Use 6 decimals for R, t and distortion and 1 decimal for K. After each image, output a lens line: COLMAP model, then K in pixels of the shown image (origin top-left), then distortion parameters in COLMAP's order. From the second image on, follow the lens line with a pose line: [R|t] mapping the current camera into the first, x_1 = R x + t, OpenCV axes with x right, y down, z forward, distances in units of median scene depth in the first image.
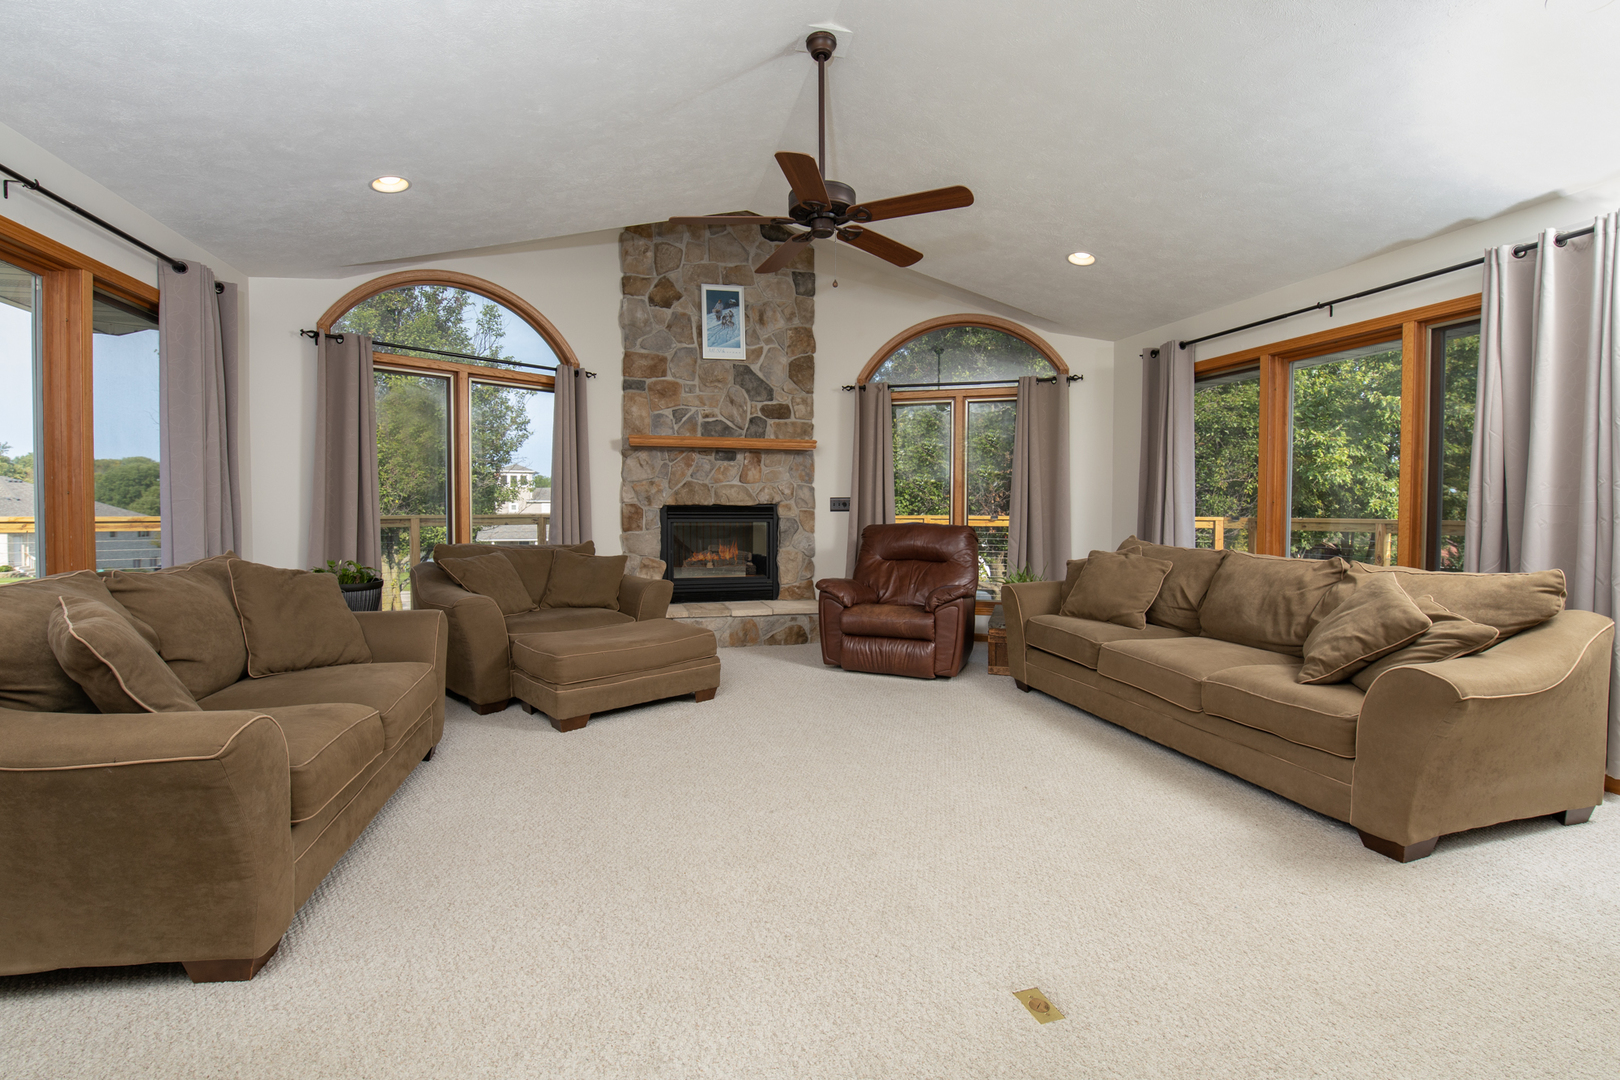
lens RADIAL K [[713.9, 0, 815.0], [0, 713.9, 525.1], [0, 0, 1]] dist [-0.011539, -0.006110]
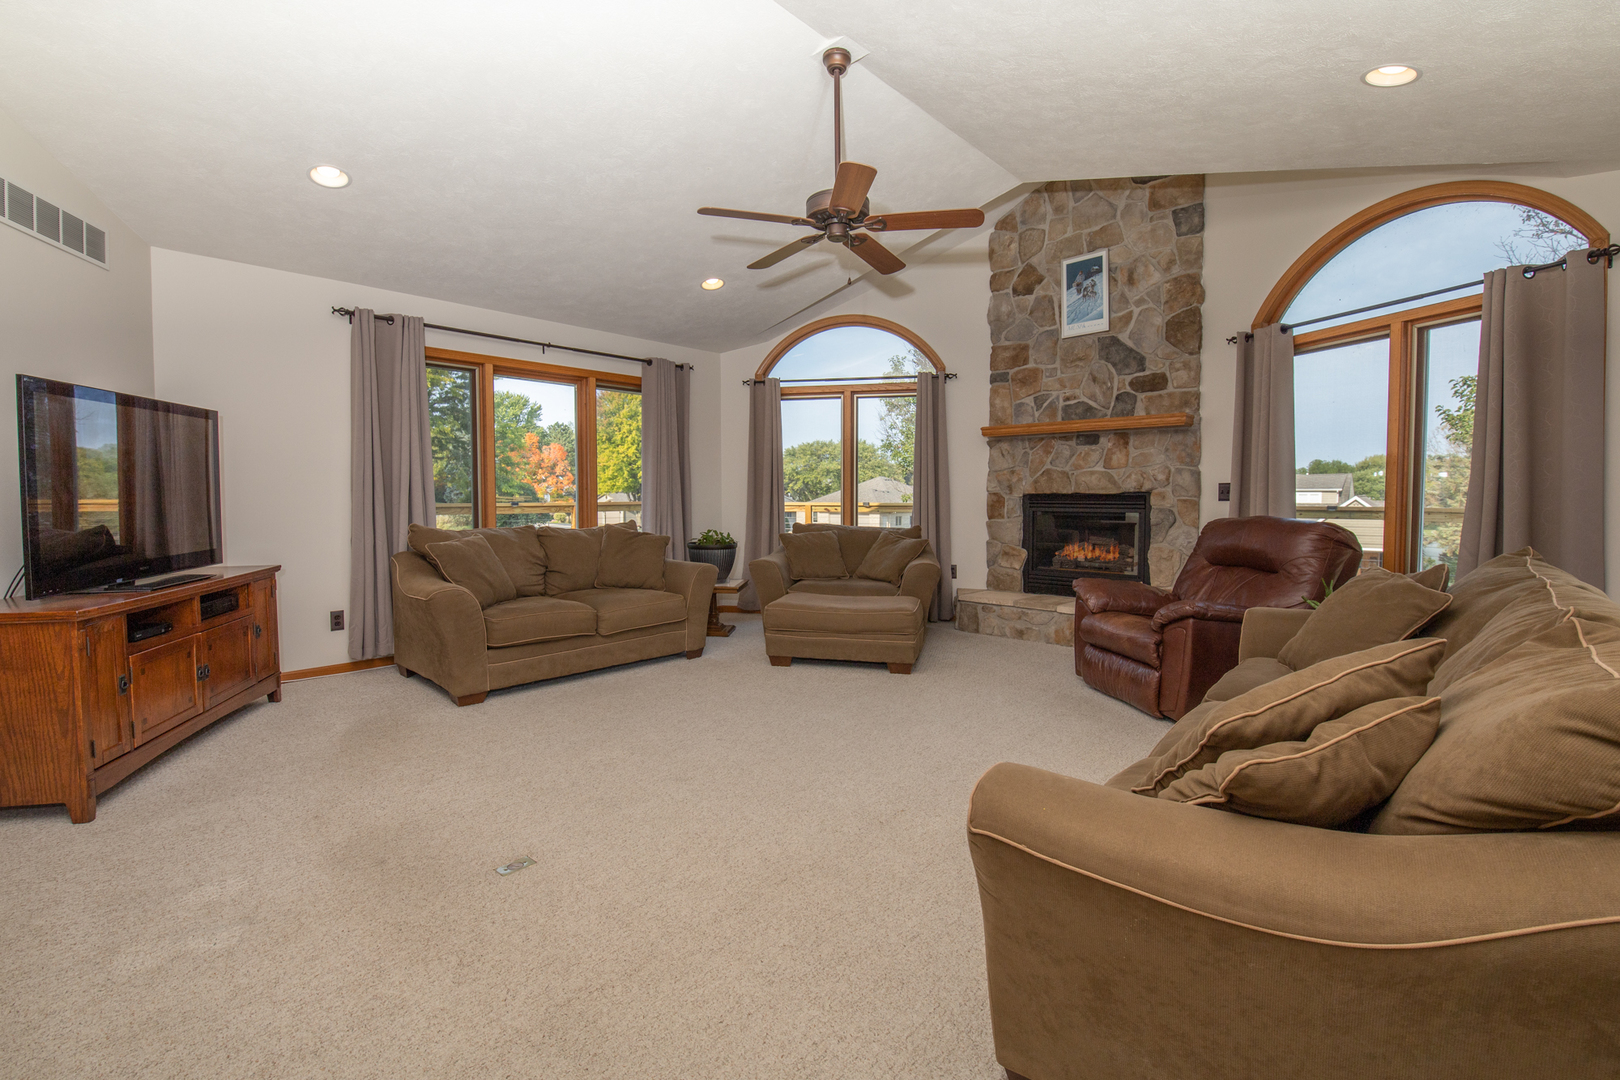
lens RADIAL K [[710.3, 0, 791.3], [0, 710.3, 523.3], [0, 0, 1]] dist [-0.004113, -0.000325]
pose [[0.517242, 0.031498, -0.855260, 0.465956], [-0.021245, 0.999487, 0.023961, -0.003482], [0.855576, 0.005776, 0.517646, 0.204097]]
